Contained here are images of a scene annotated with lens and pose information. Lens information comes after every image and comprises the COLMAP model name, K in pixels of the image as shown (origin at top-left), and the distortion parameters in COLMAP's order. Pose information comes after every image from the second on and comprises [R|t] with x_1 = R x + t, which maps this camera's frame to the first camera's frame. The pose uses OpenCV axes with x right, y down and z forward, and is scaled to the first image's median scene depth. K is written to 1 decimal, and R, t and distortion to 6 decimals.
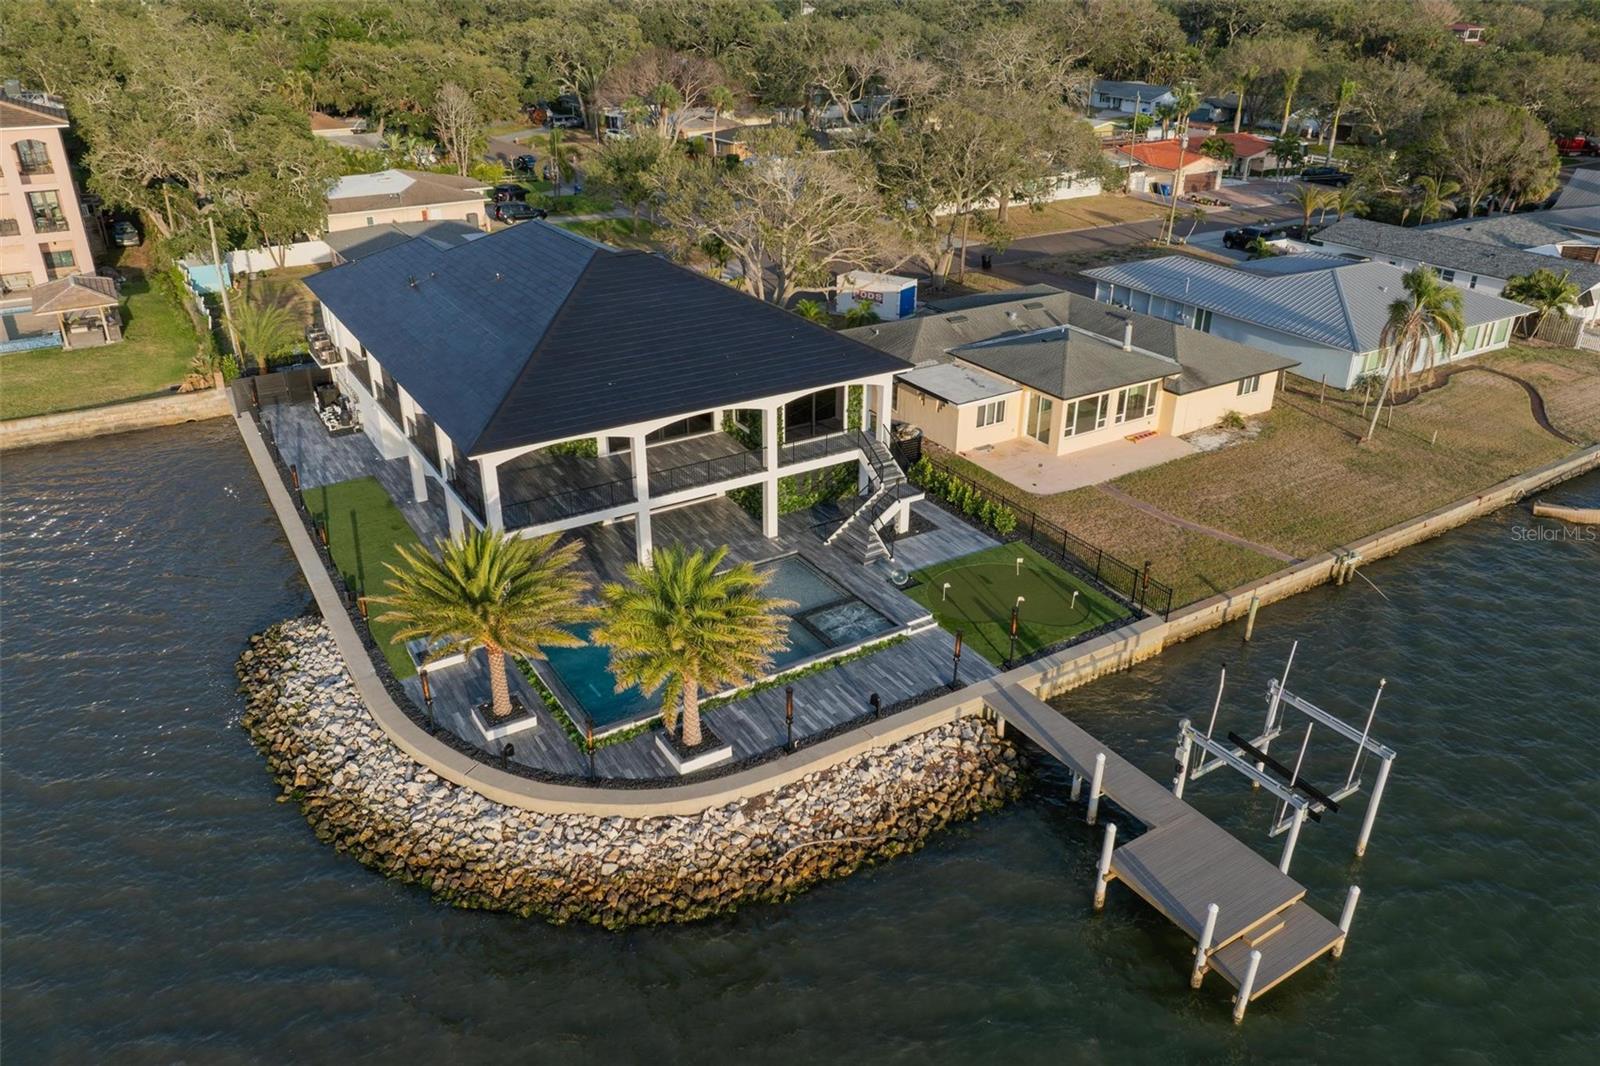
lens RADIAL K [[1130.0, 0, 809.8], [0, 1130.0, 528.4], [0, 0, 1]] dist [-0.029332, -0.017584]
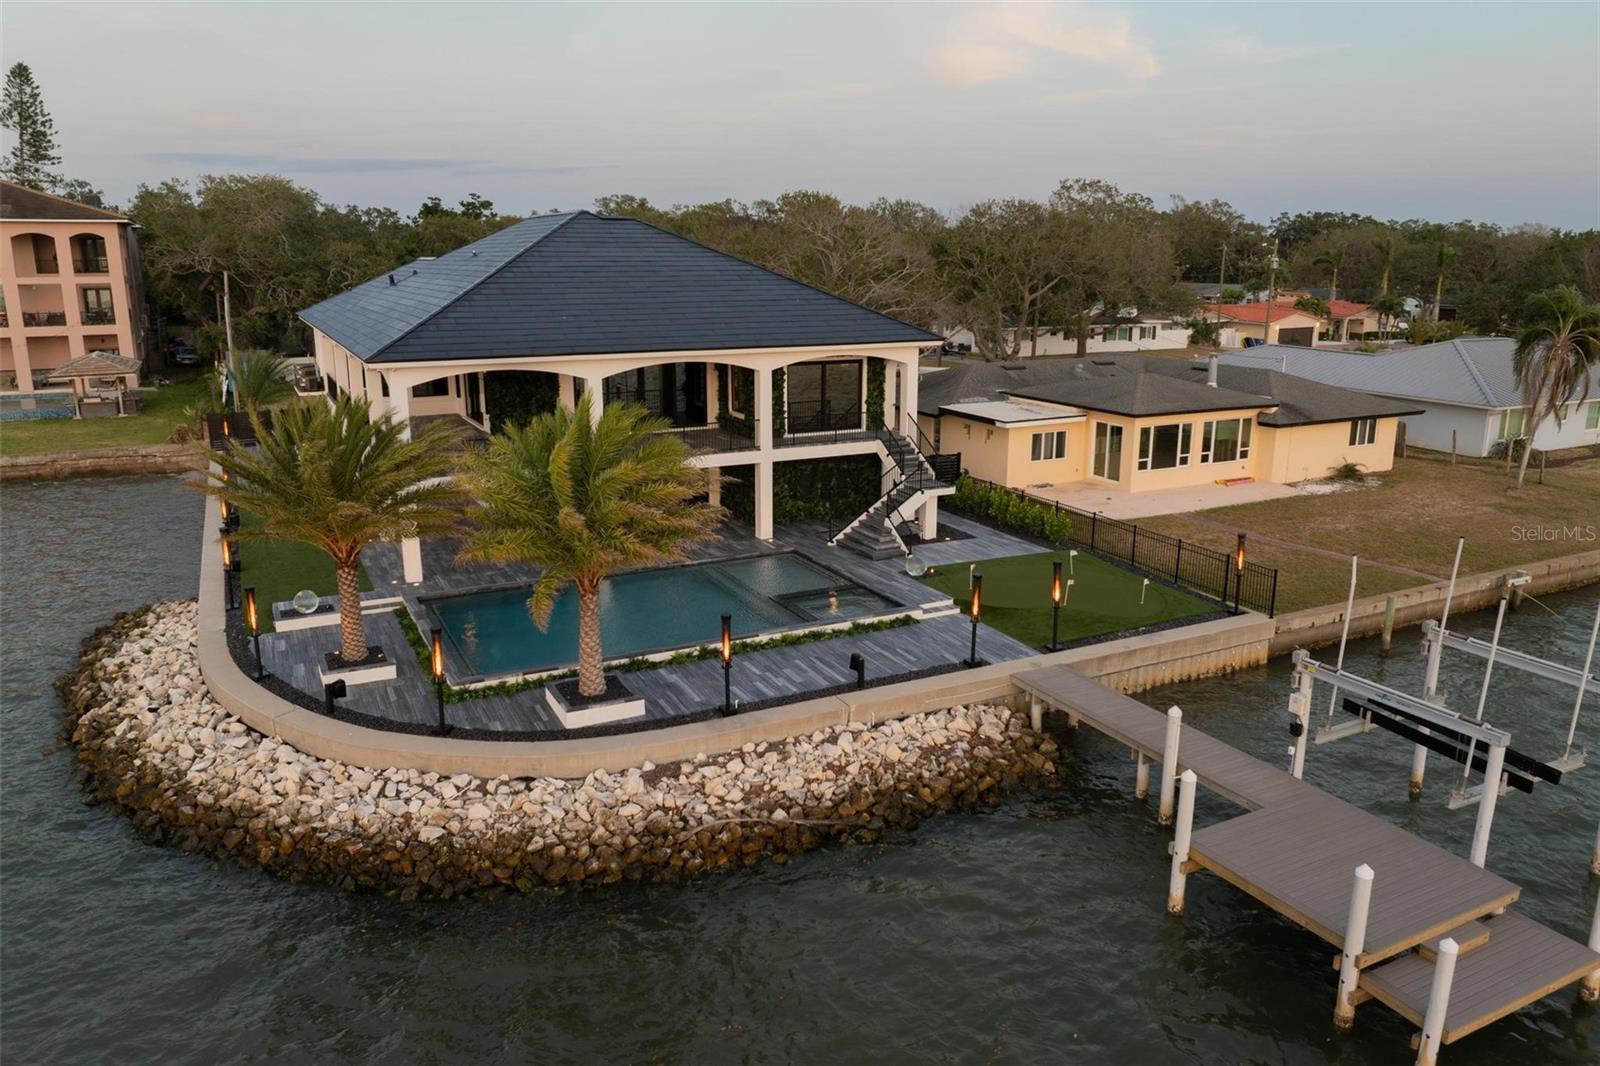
lens RADIAL K [[1130.0, 0, 809.4], [0, 1130.0, 526.8], [0, 0, 1]] dist [-0.029332, -0.017584]
pose [[0.995900, 0.015731, -0.089088, 0.078712], [-0.034699, 0.975868, -0.215586, 0.194824], [0.083547, 0.217793, 0.972412, 0.241785]]
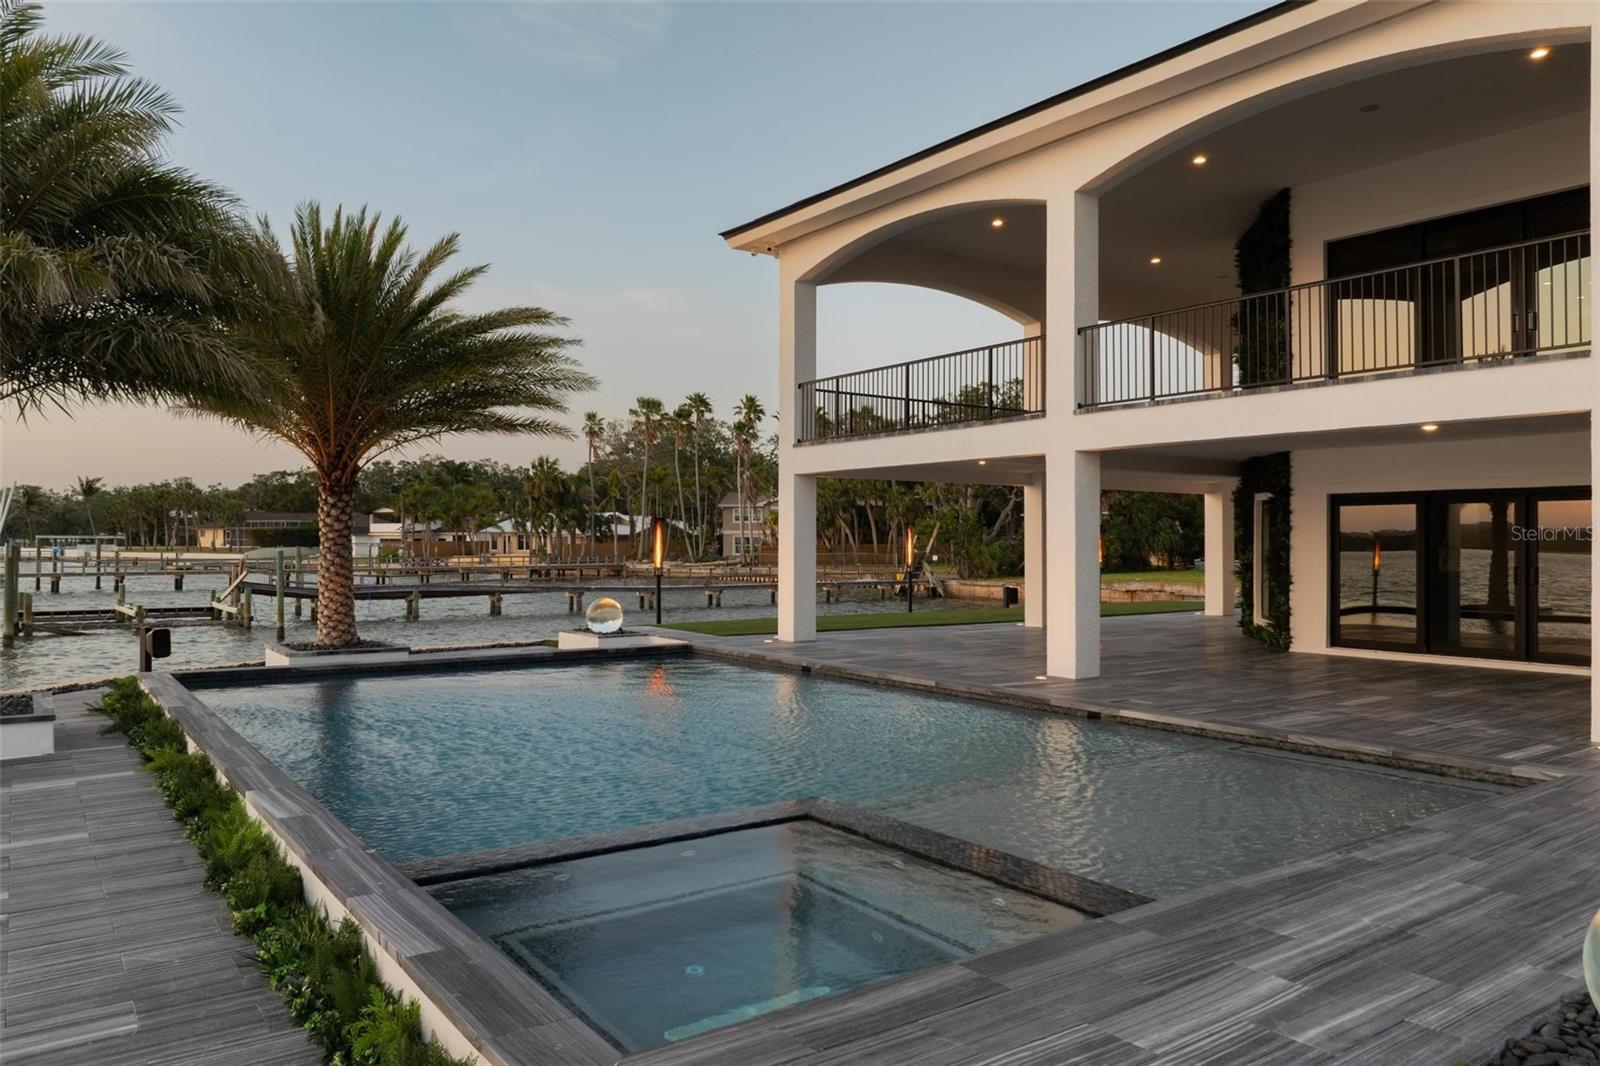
lens RADIAL K [[1130.0, 0, 800.3], [0, 1130.0, 534.2], [0, 0, 1]] dist [-0.029332, -0.017584]
pose [[0.046802, -0.015337, -0.998786, 0.159902], [-0.440567, 0.897060, -0.034420, 0.047345], [0.896499, 0.441643, 0.035227, 0.968054]]
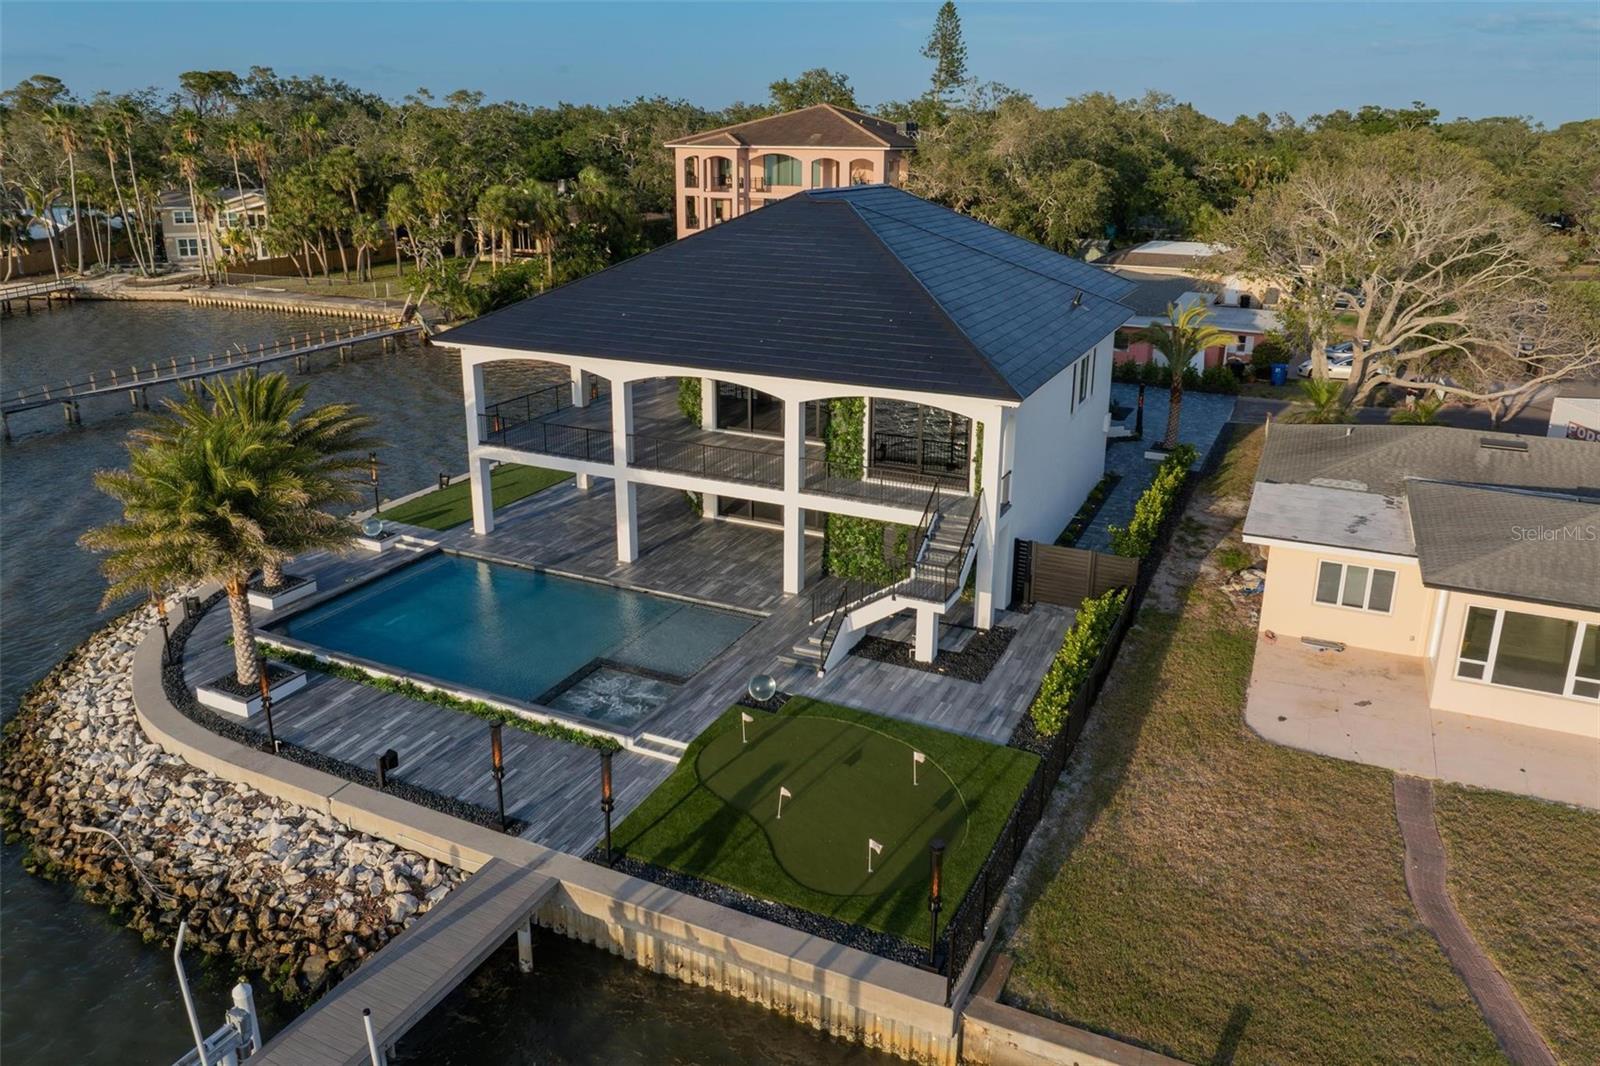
lens RADIAL K [[1130.0, 0, 810.4], [0, 1130.0, 460.8], [0, 0, 1]] dist [-0.029332, -0.017584]
pose [[0.535227, 0.229057, -0.813059, 0.583054], [-0.374089, 0.927272, 0.014975, -0.092594], [0.757357, 0.296142, 0.581989, 0.658408]]
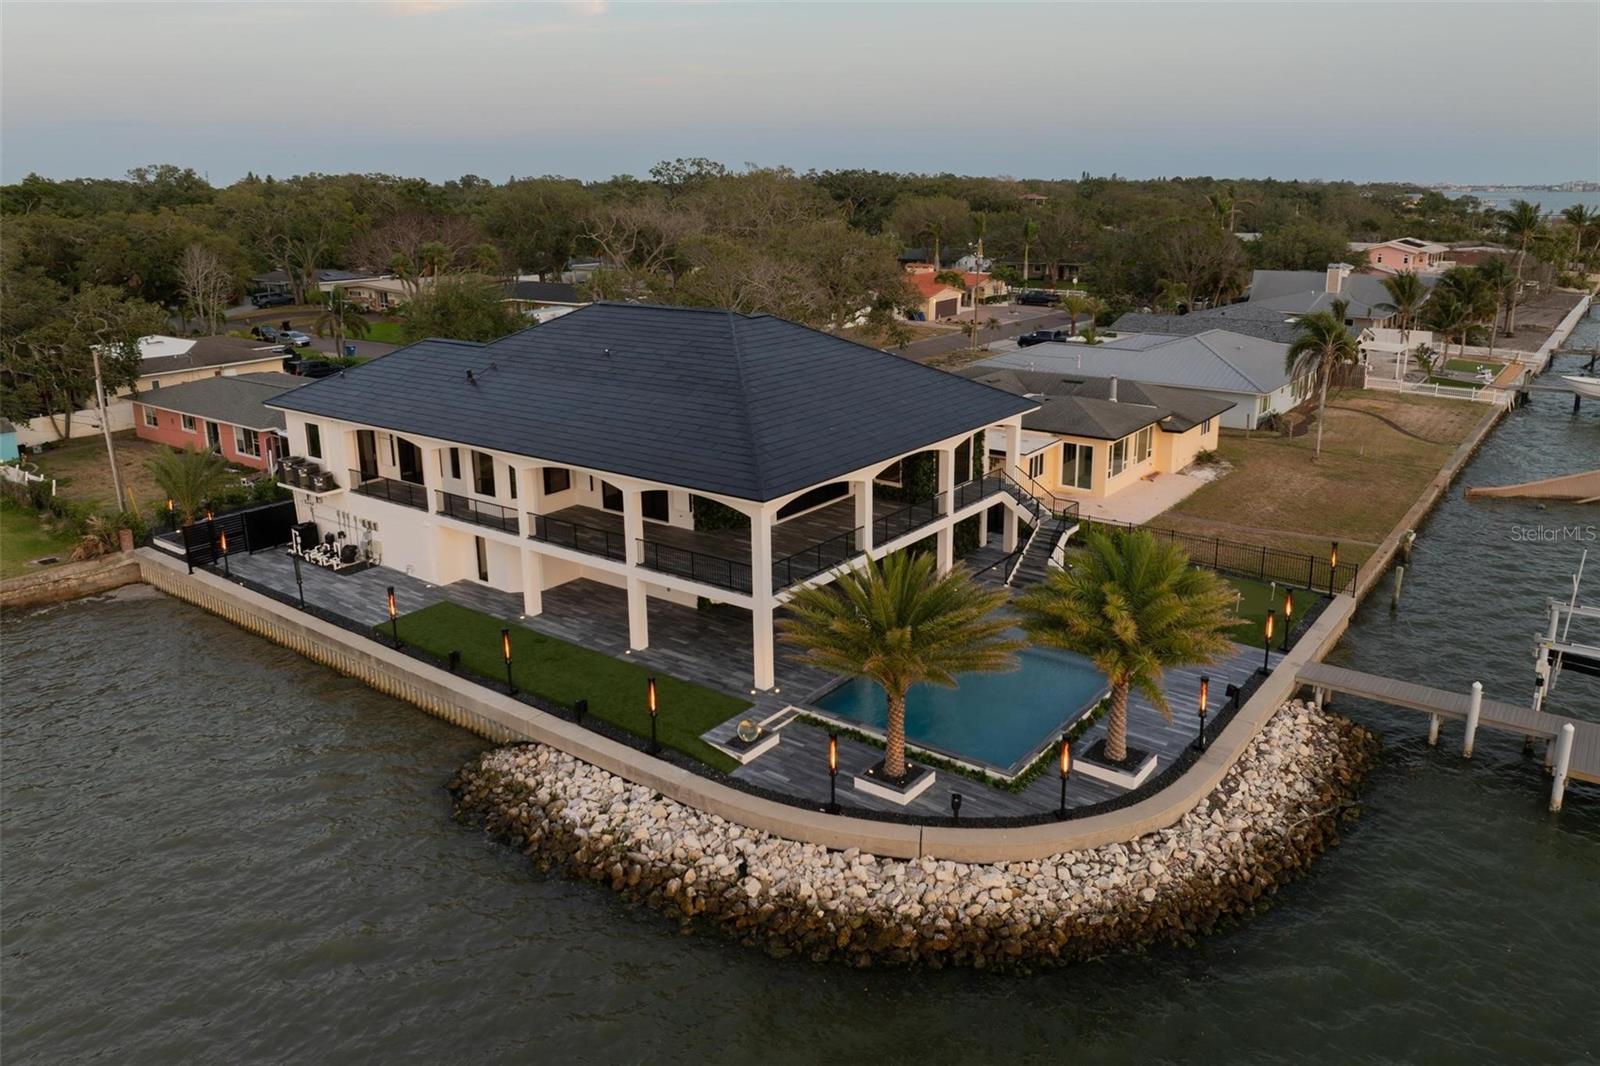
lens RADIAL K [[1130.0, 0, 809.9], [0, 1130.0, 492.7], [0, 0, 1]] dist [-0.029332, -0.017584]
pose [[0.935287, -0.107543, 0.337154, -0.513808], [0.169991, 0.972124, -0.161485, 0.070815], [-0.310389, 0.208348, 0.927496, 0.153659]]
